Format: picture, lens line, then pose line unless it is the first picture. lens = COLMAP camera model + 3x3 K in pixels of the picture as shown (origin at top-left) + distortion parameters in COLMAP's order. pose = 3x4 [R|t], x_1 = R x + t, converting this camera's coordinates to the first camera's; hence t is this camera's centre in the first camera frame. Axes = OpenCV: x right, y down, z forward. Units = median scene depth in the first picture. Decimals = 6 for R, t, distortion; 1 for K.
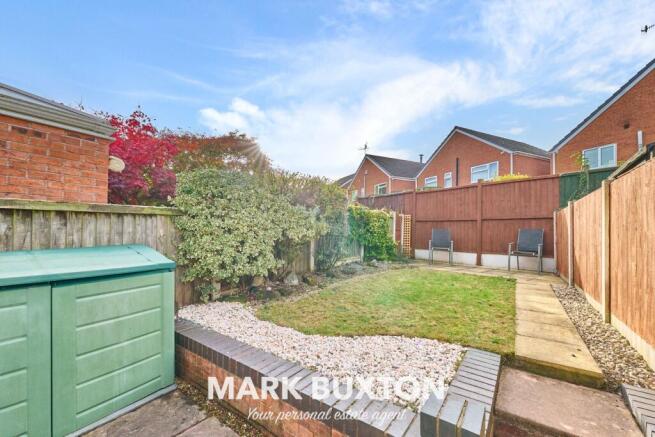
lens RADIAL K [[265.1, 0, 326.7], [0, 265.1, 231.3], [0, 0, 1]] dist [0.000607, 0.000057]
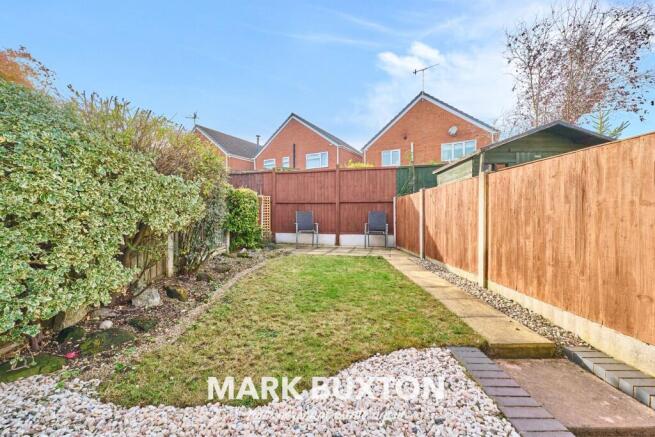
lens RADIAL K [[266.7, 0, 327.5], [0, 266.7, 218.5], [0, 0, 1]] dist [0.001993, 0.000151]
pose [[0.807372, -0.019589, 0.589718, -0.178336], [0.007542, 0.999710, 0.022882, -0.009127], [-0.589995, -0.014027, 0.807285, 0.308027]]
